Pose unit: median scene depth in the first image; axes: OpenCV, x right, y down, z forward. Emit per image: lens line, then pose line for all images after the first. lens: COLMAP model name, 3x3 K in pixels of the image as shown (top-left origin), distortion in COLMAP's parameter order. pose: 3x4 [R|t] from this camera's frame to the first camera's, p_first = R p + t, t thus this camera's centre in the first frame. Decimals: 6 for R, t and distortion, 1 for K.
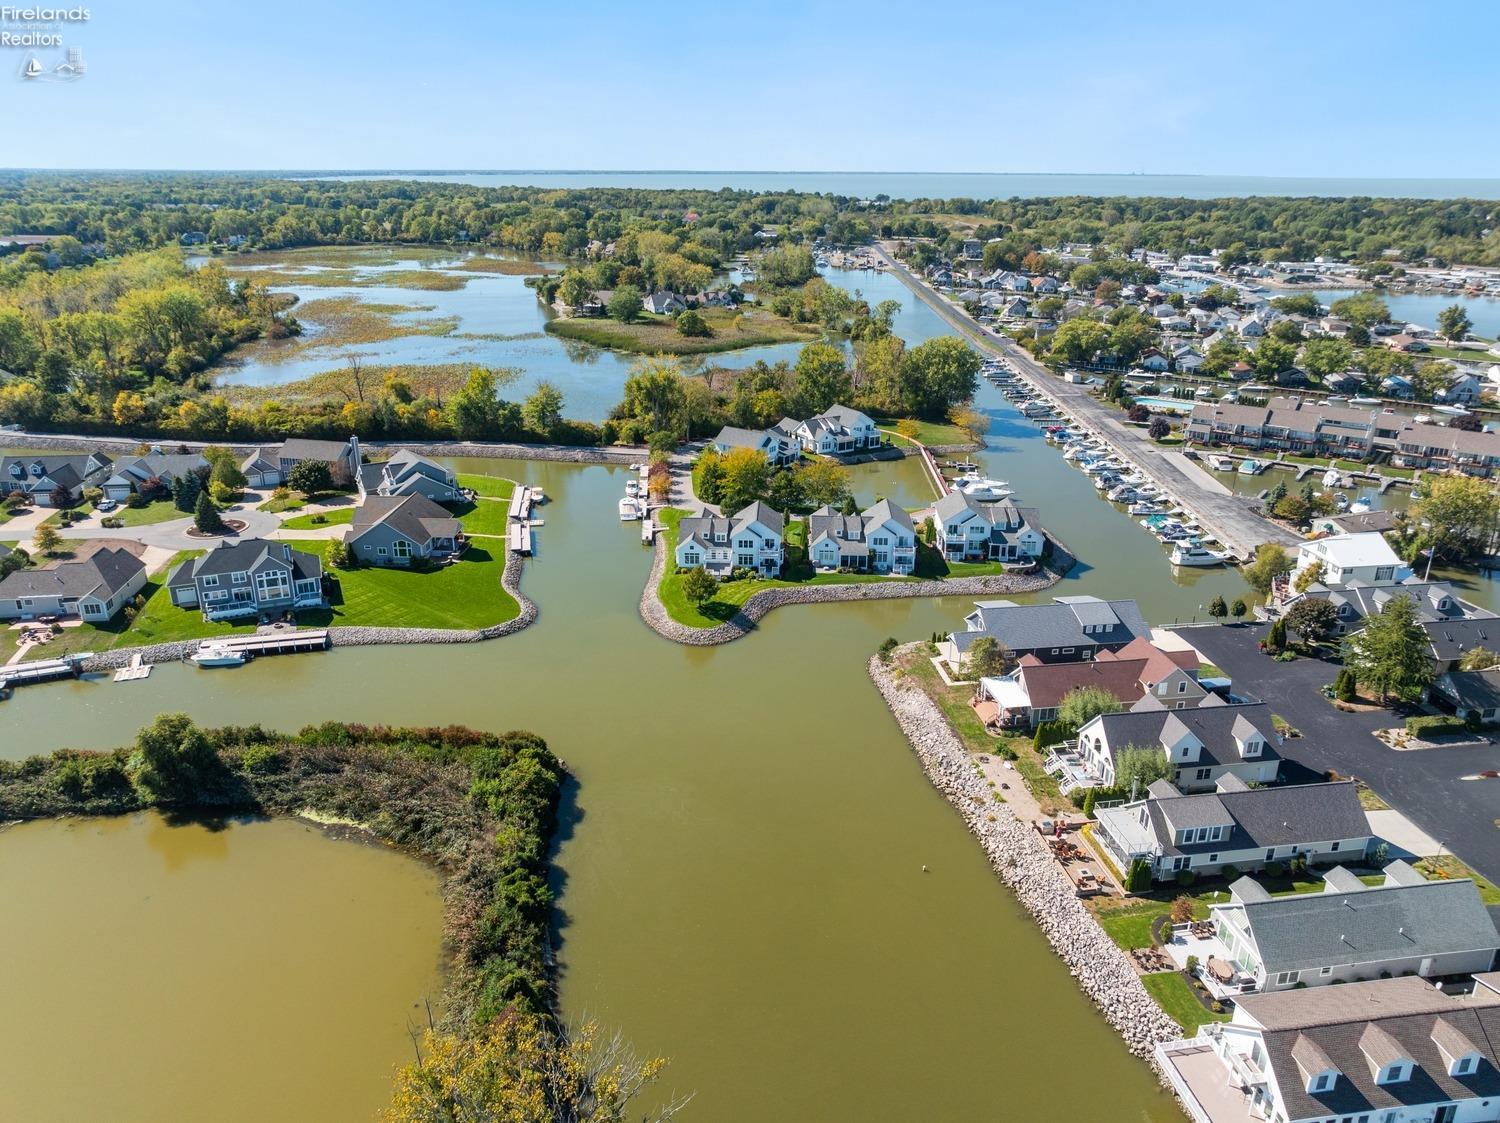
lens RADIAL K [[1052.7, 0, 750.0], [0, 1052.7, 561.5], [0, 0, 1]] dist [-0.006891, -0.002854]
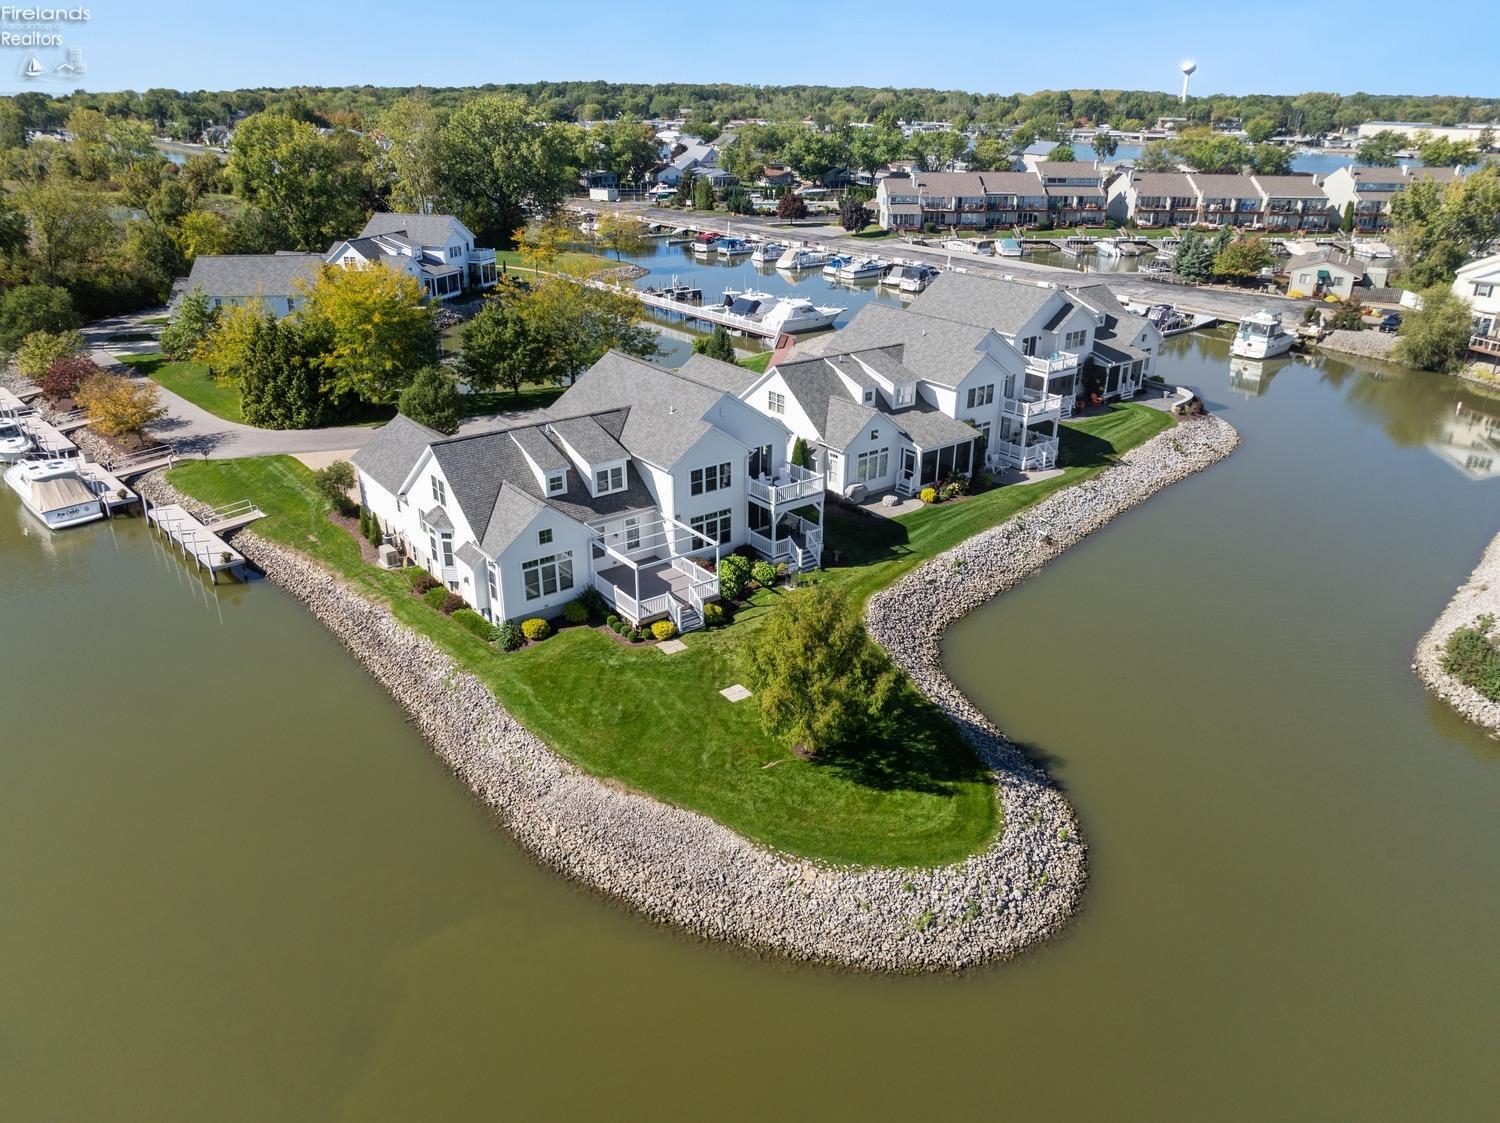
lens RADIAL K [[1070.2, 0, 750.0], [0, 1070.2, 561.5], [0, 0, 1]] dist [-0.033742, -0.002702]
pose [[0.767172, -0.259917, 0.586422, -0.169854], [0.222814, 0.965279, 0.136344, -0.031382], [-0.601499, 0.026064, 0.798448, 0.730963]]
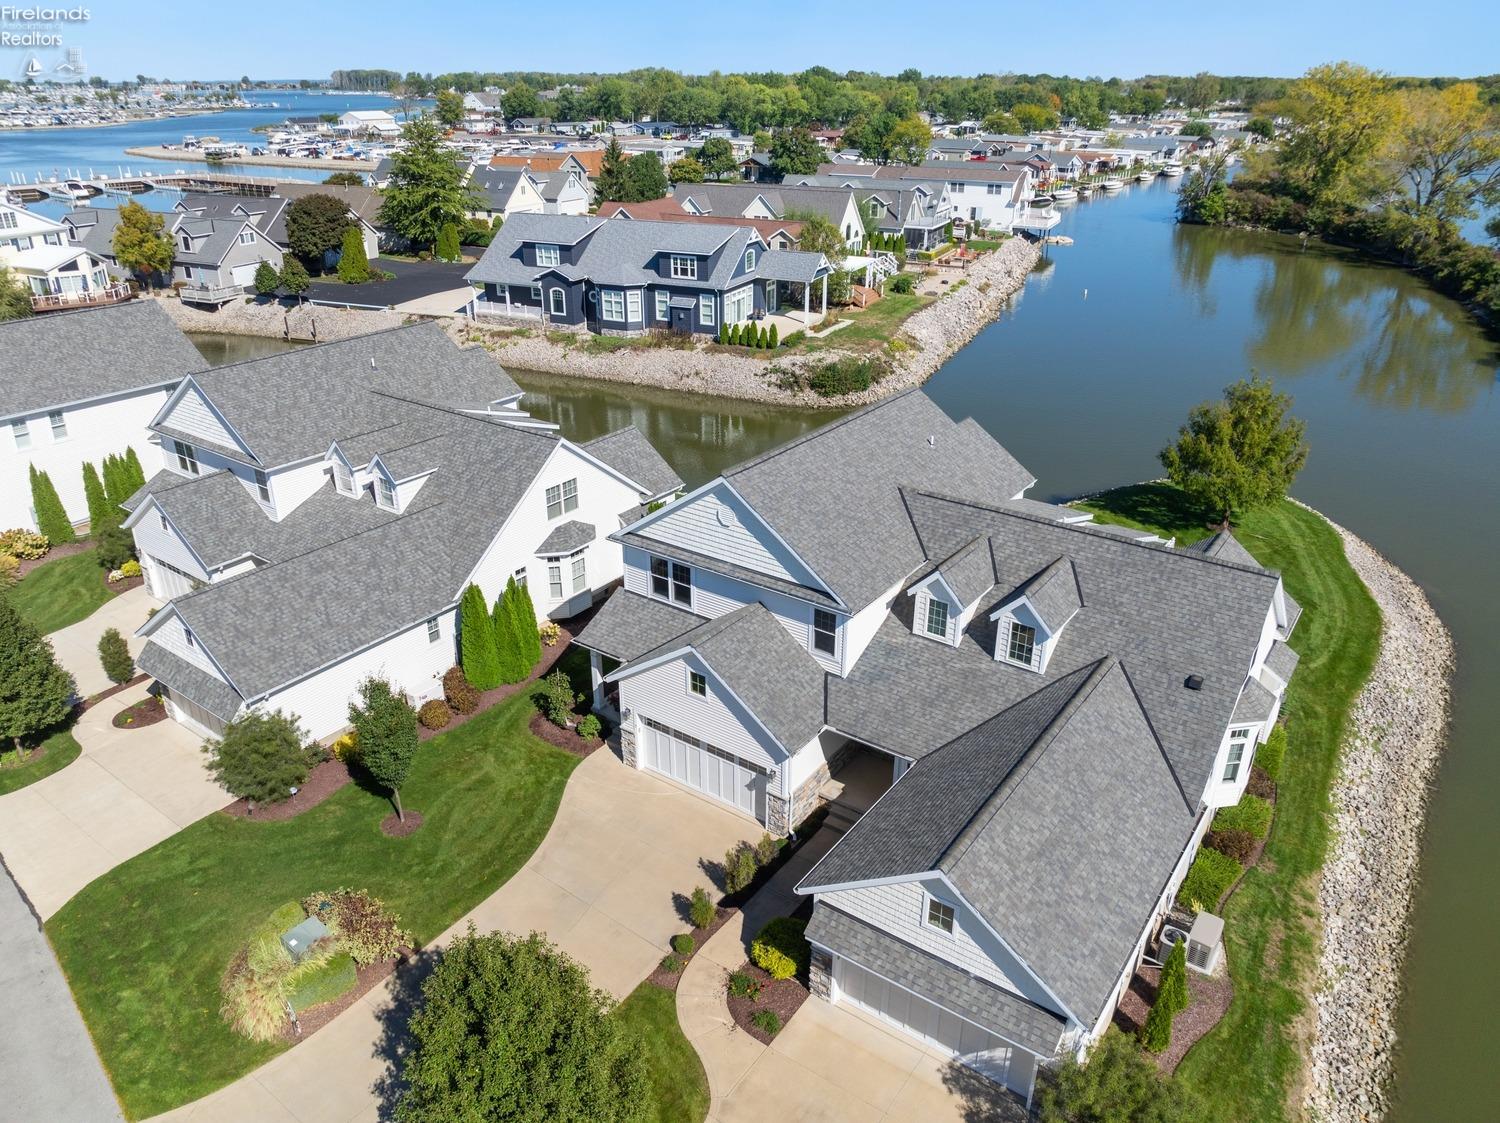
lens RADIAL K [[1052.4, 0, 750.0], [0, 1052.4, 561.5], [0, 0, 1]] dist [-0.038580, 0.002640]
pose [[-0.836213, -0.237283, 0.494414, -0.075099], [0.185681, 0.725797, 0.662376, -0.151911], [-0.516014, 0.645690, -0.562862, 1.114020]]
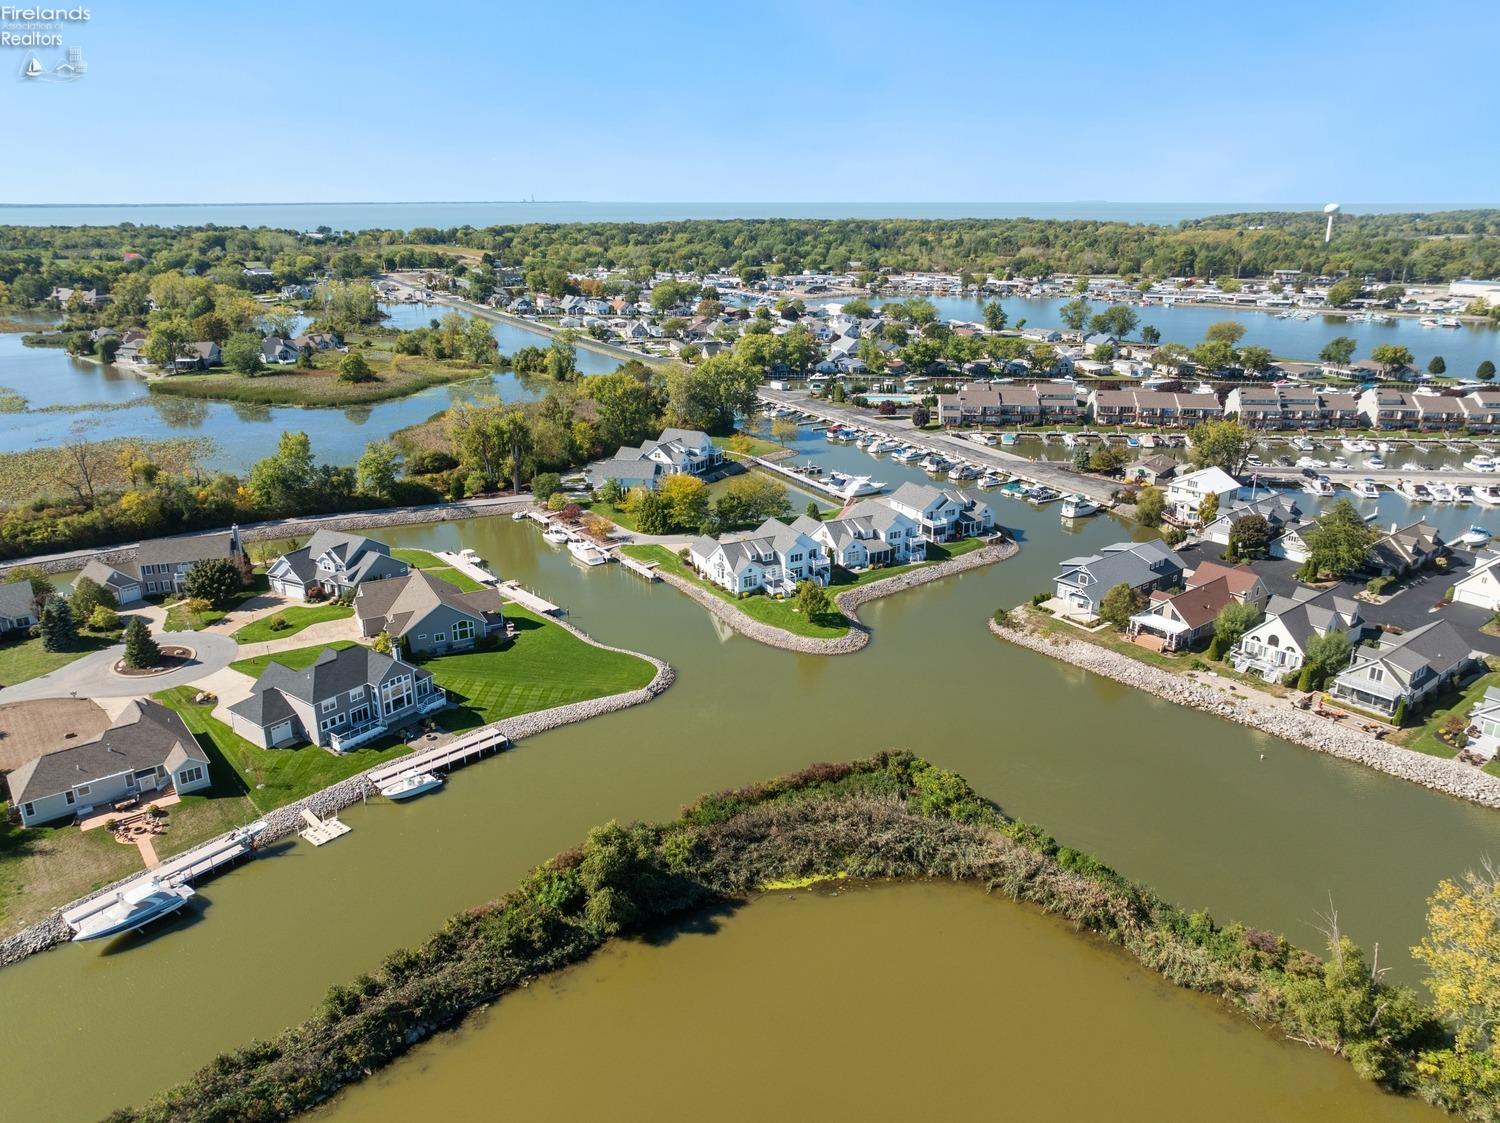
lens RADIAL K [[1067.0, 0, 750.0], [0, 1067.0, 561.5], [0, 0, 1]] dist [-0.003849, -0.004235]
pose [[0.860991, -0.170876, 0.479057, -0.526554], [0.184548, 0.982643, 0.018821, -0.039703], [-0.473958, 0.072204, 0.877582, 0.100104]]
